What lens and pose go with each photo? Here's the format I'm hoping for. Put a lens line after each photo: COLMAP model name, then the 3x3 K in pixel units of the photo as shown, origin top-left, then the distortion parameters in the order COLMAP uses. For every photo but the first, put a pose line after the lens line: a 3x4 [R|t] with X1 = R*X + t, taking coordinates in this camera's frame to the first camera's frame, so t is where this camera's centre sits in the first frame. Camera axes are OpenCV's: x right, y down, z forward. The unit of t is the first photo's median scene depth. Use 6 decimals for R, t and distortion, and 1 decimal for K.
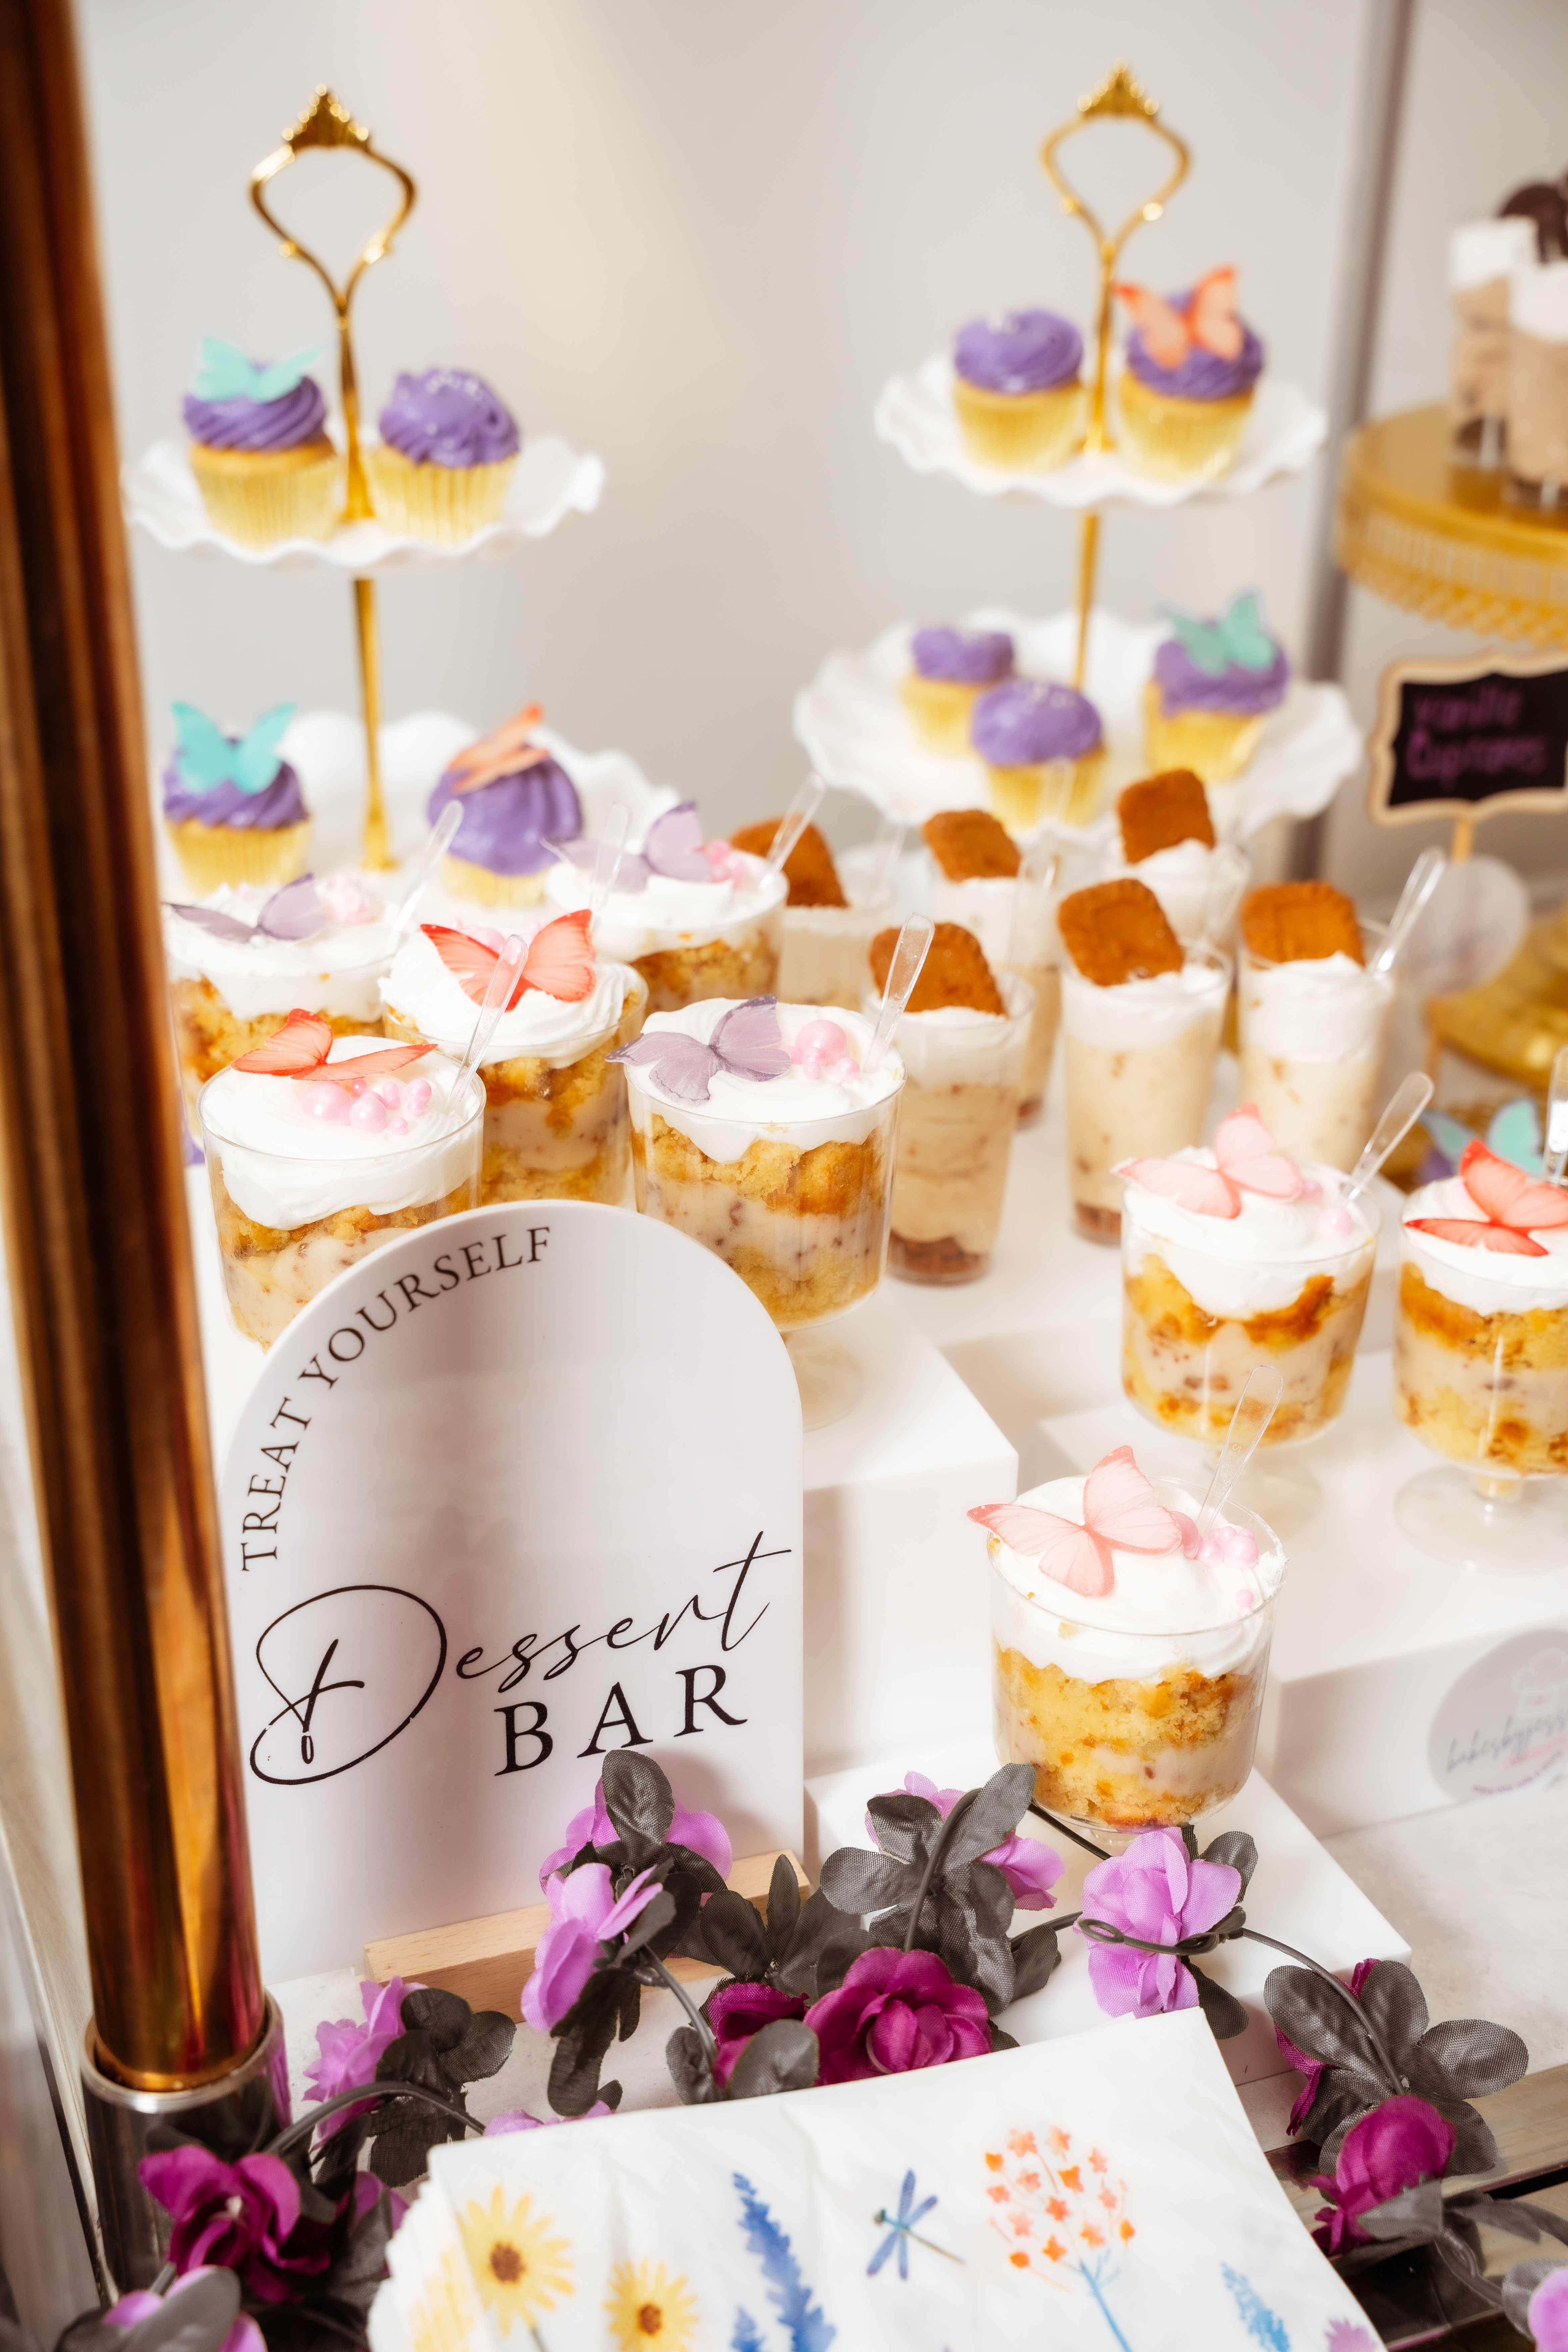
lens RADIAL K [[2954.1, 0, 778.2], [0, 2954.1, 1178.5], [0, 0, 1]] dist [0.031264, 0.000000]
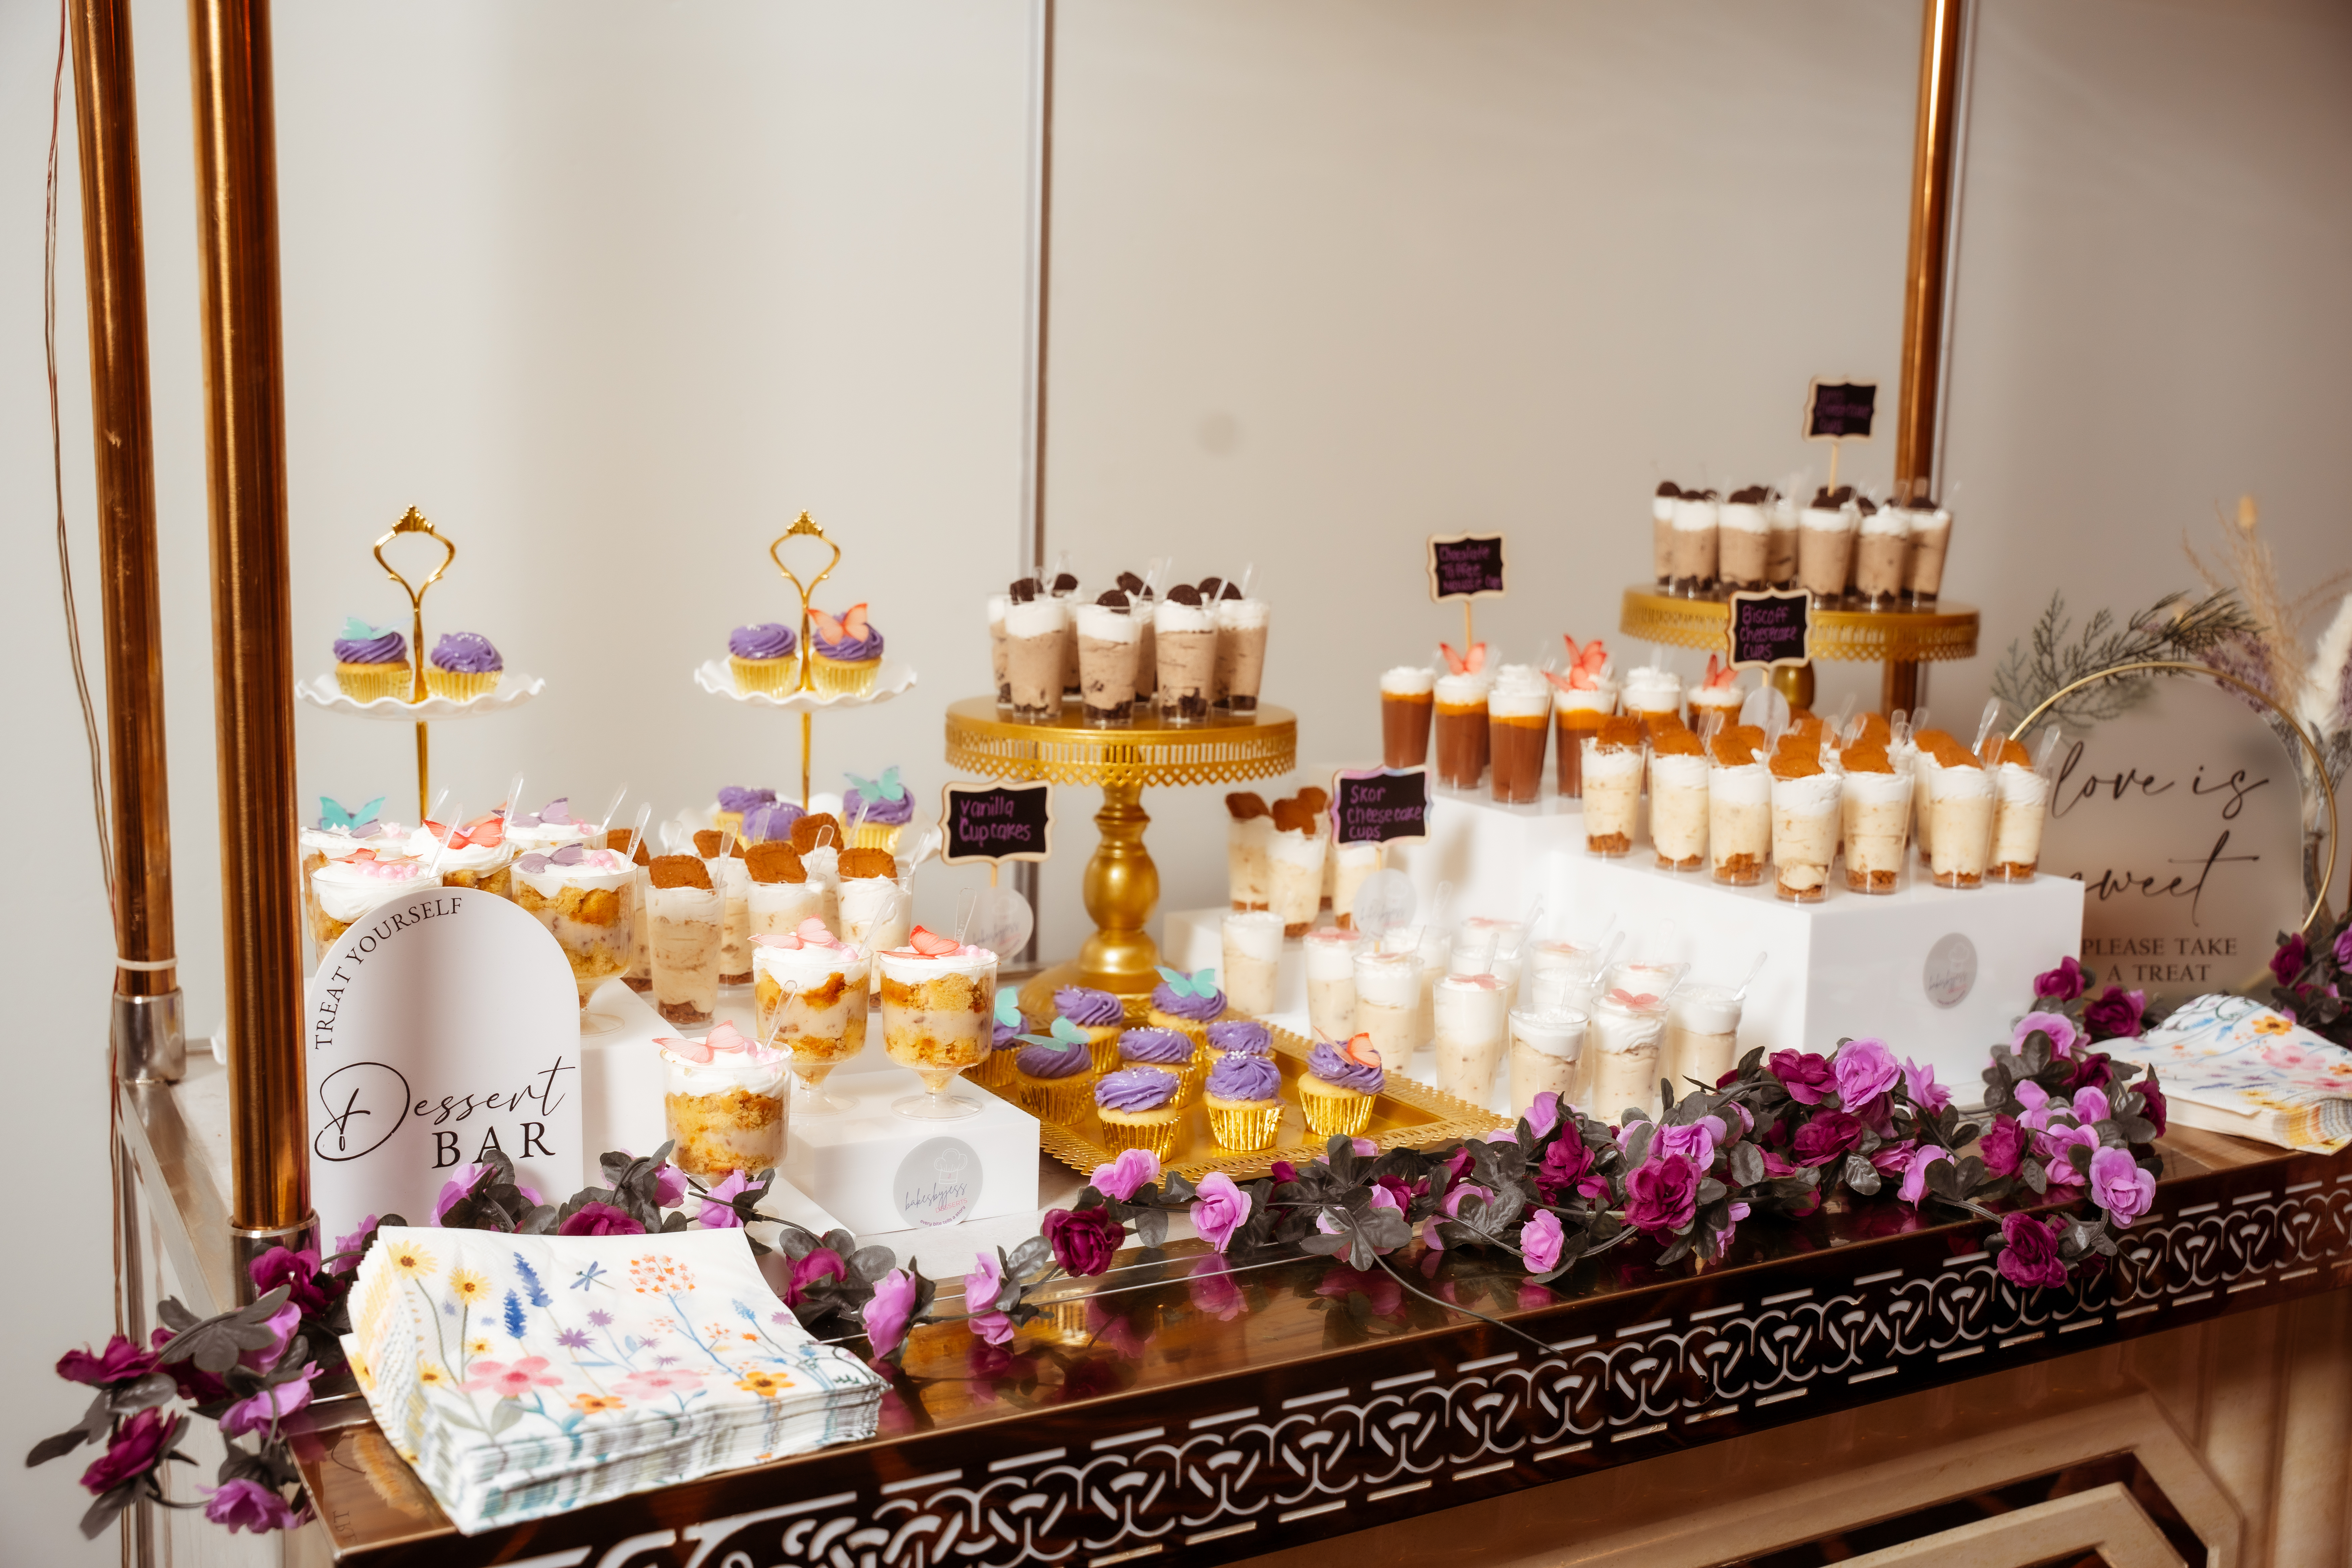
lens RADIAL K [[2257.7, 0, 1182.0], [0, 2257.7, 782.2], [0, 0, 1]] dist [-0.030861, 0.000000]
pose [[0.988685, -0.004584, 0.149938, 0.199763], [0.051073, 0.950103, -0.307728, 0.460074], [-0.141046, 0.311903, 0.939586, -0.709830]]
